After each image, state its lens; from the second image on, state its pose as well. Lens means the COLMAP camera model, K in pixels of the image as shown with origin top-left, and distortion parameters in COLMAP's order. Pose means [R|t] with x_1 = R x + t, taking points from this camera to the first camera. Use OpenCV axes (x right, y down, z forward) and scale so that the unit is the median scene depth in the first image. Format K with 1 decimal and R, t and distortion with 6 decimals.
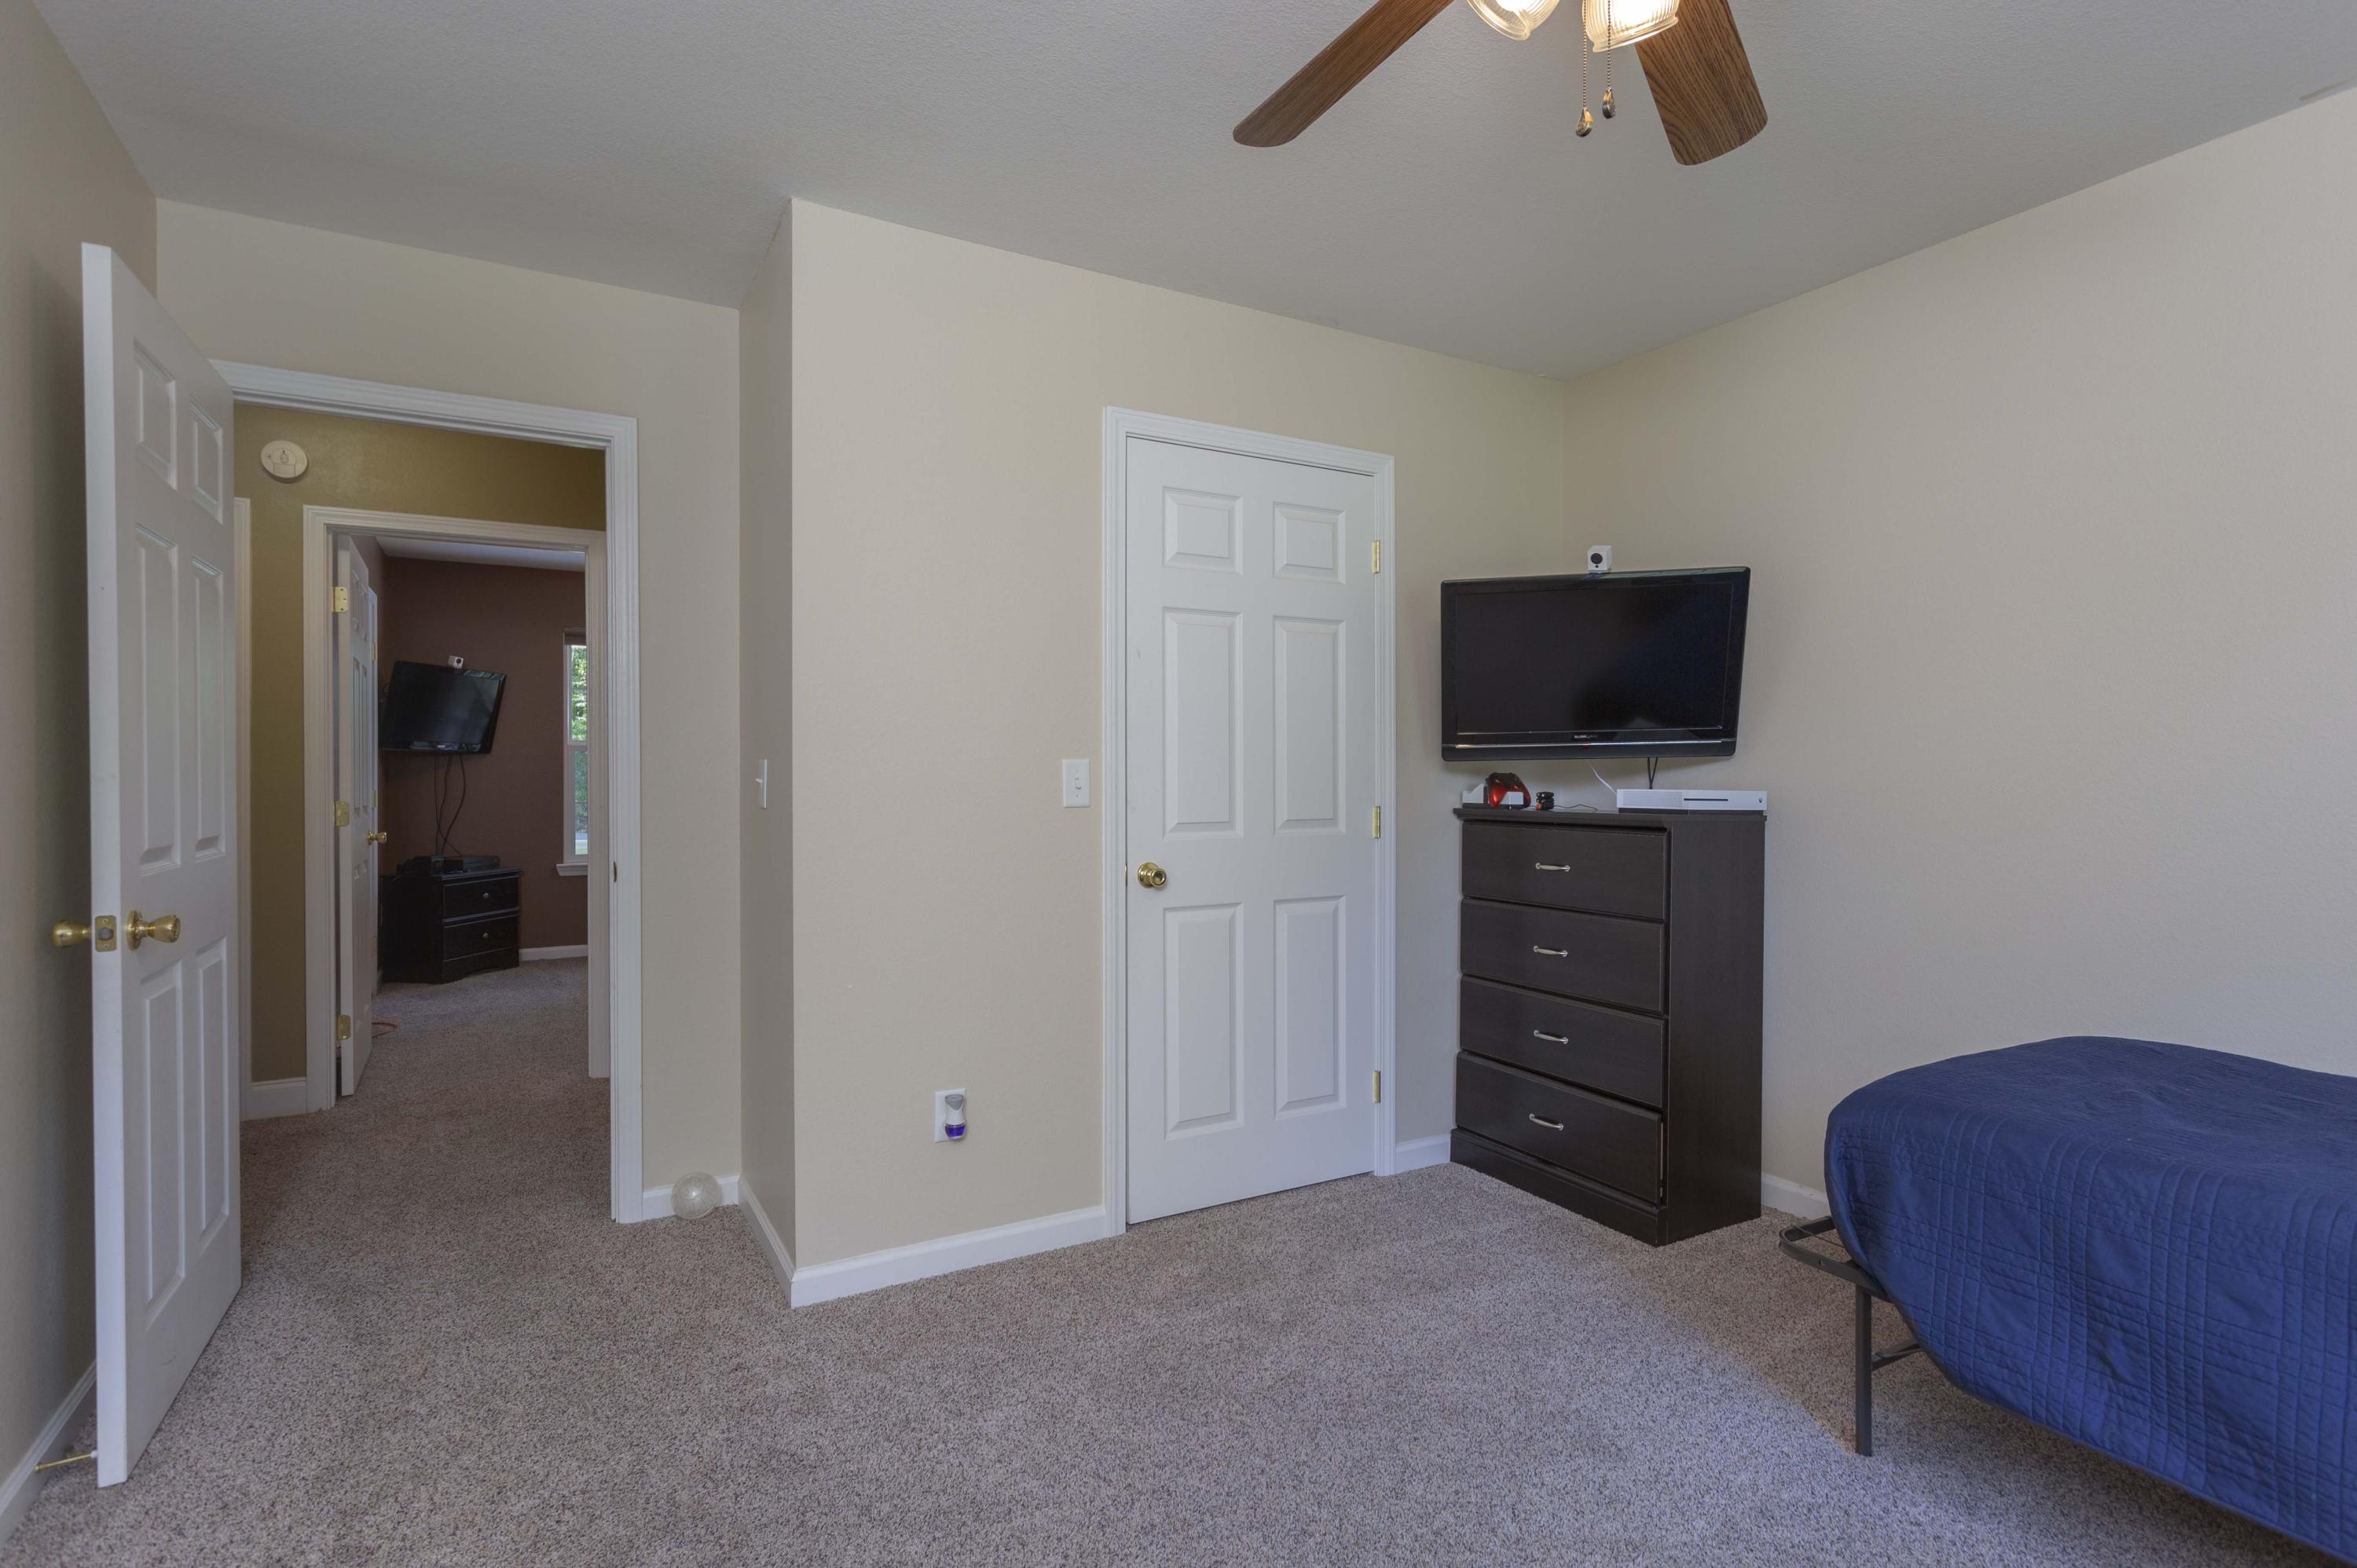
lens RADIAL K [[1148.7, 0, 1181.5], [0, 1148.7, 783.2], [0, 0, 1]] dist [-0.003588, 0.000240]
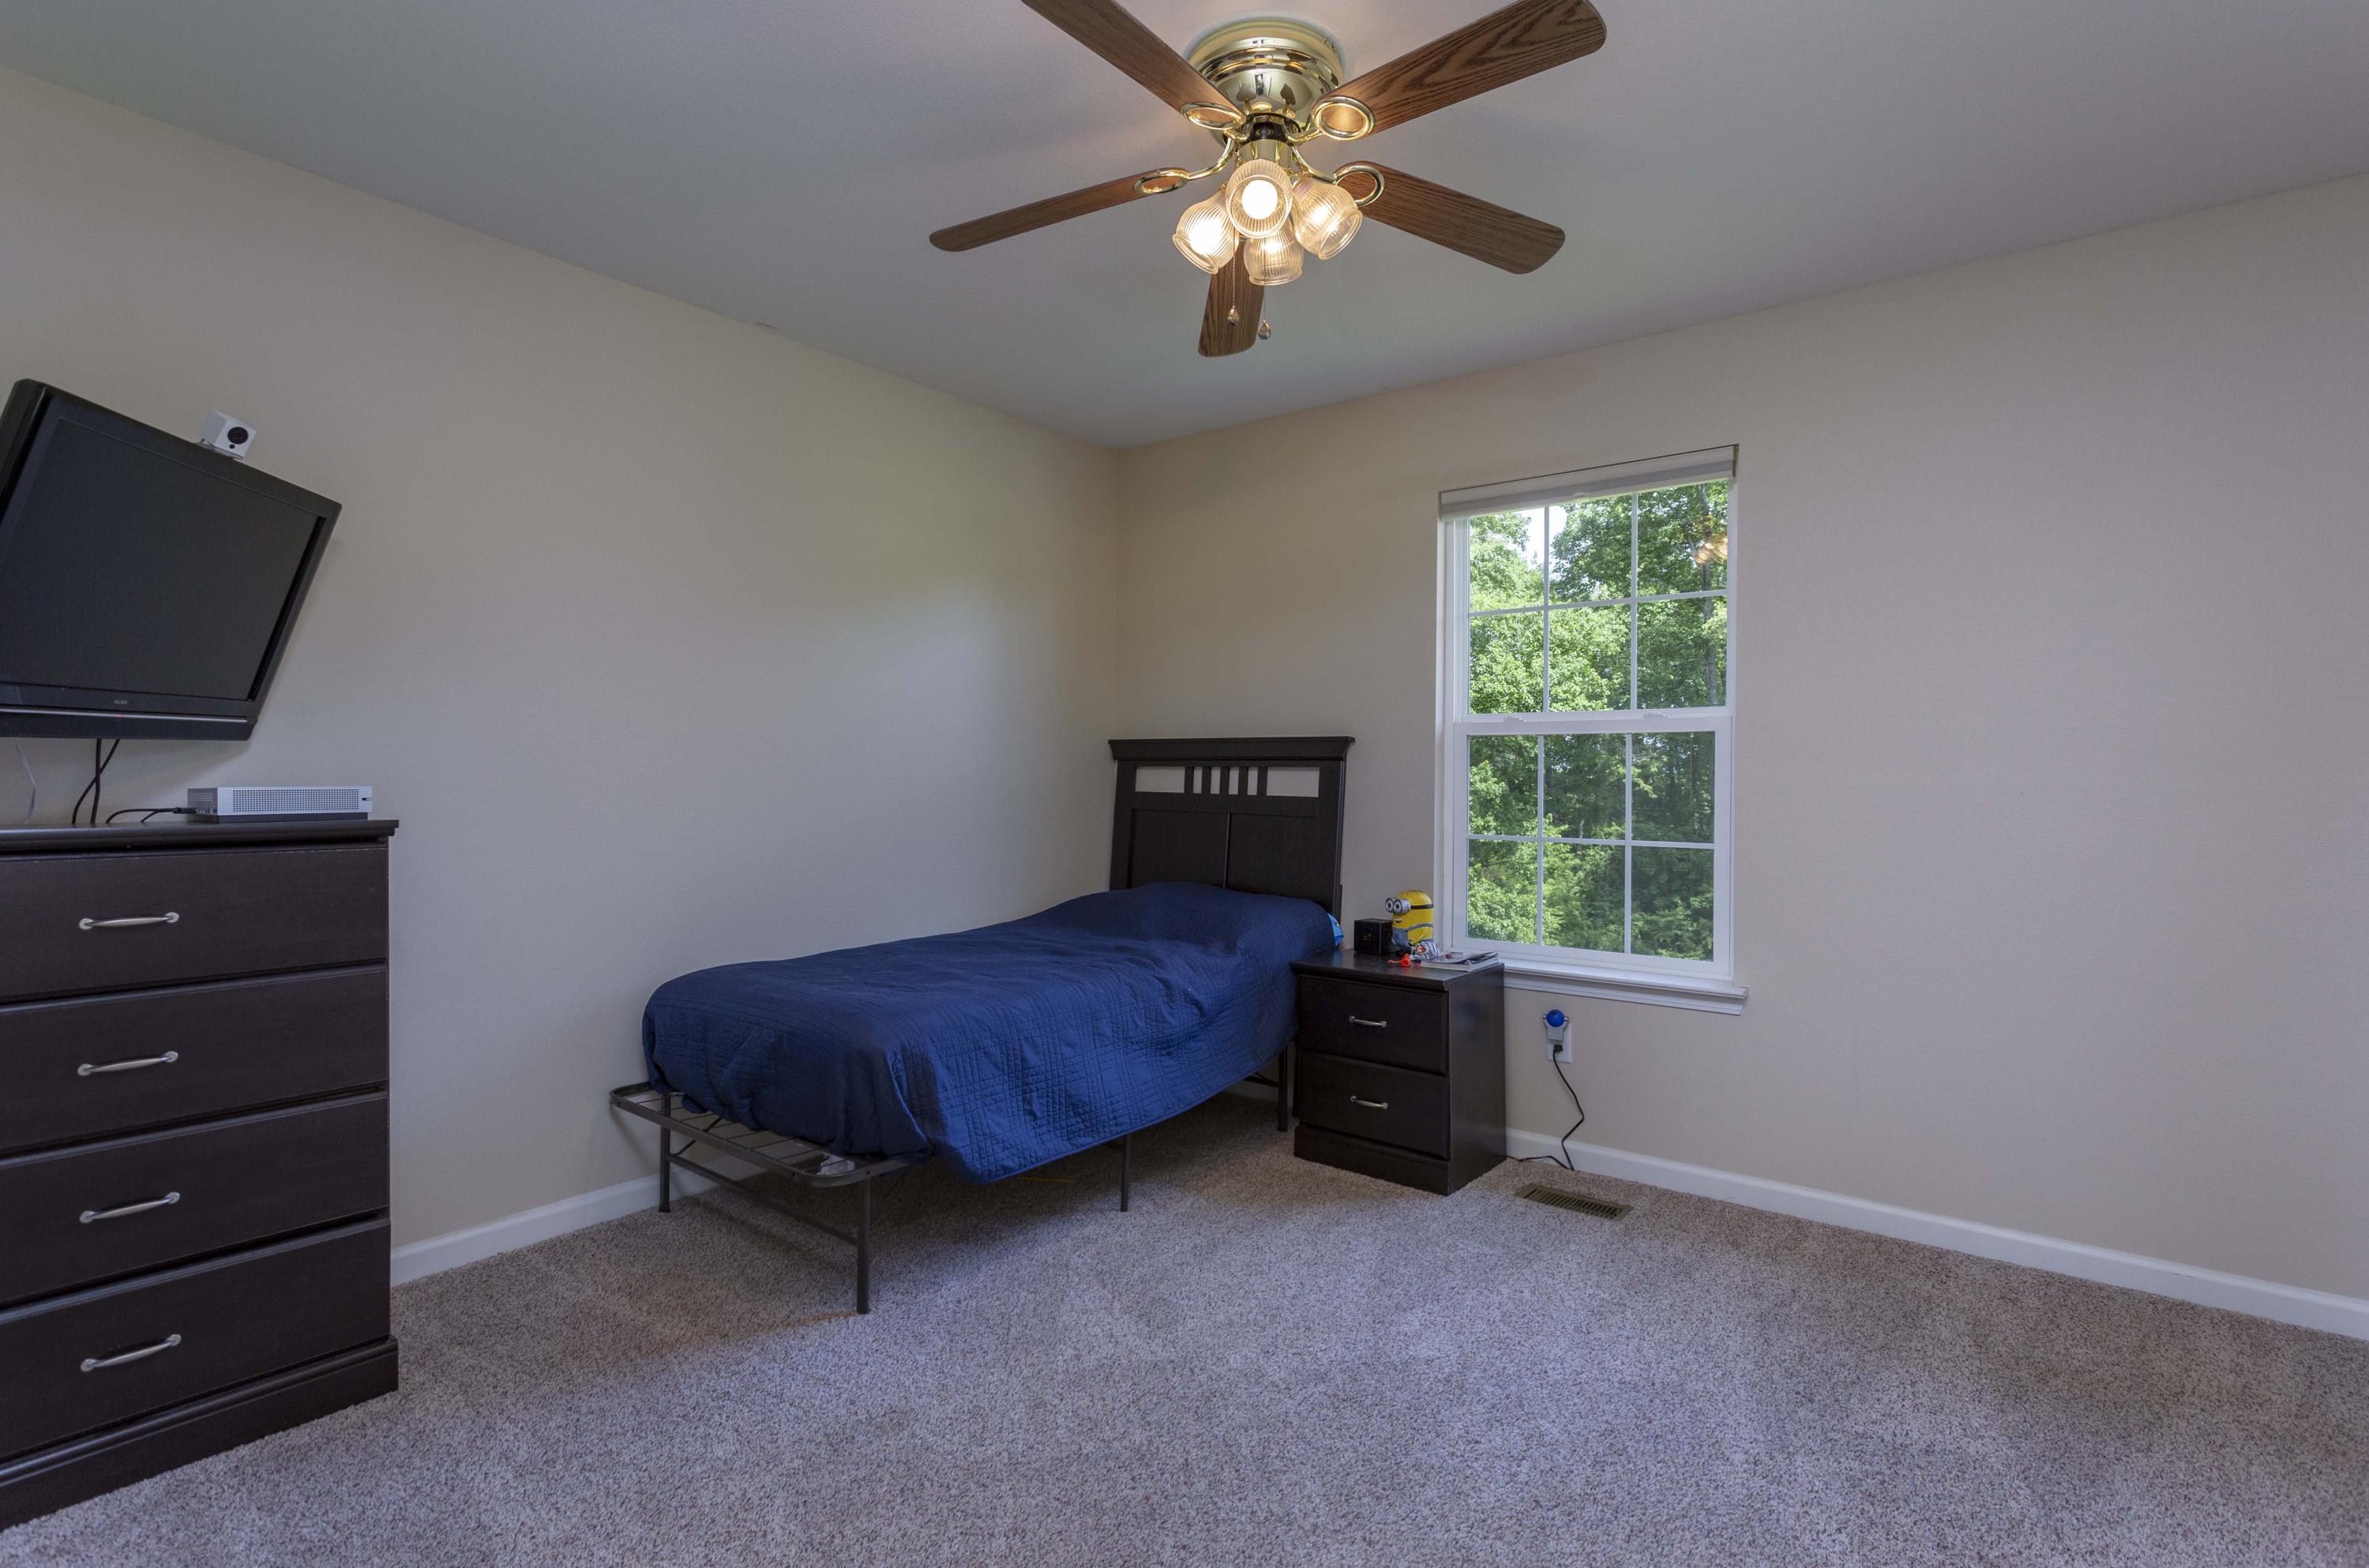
lens RADIAL K [[1154.5, 0, 1182.3], [0, 1154.5, 782.7], [0, 0, 1]] dist [-0.003588, 0.000240]
pose [[-0.376715, -0.008679, 0.926289, -0.530153], [0.004900, 0.999923, 0.011362, -0.003059], [-0.926316, 0.008819, -0.376644, 0.881439]]
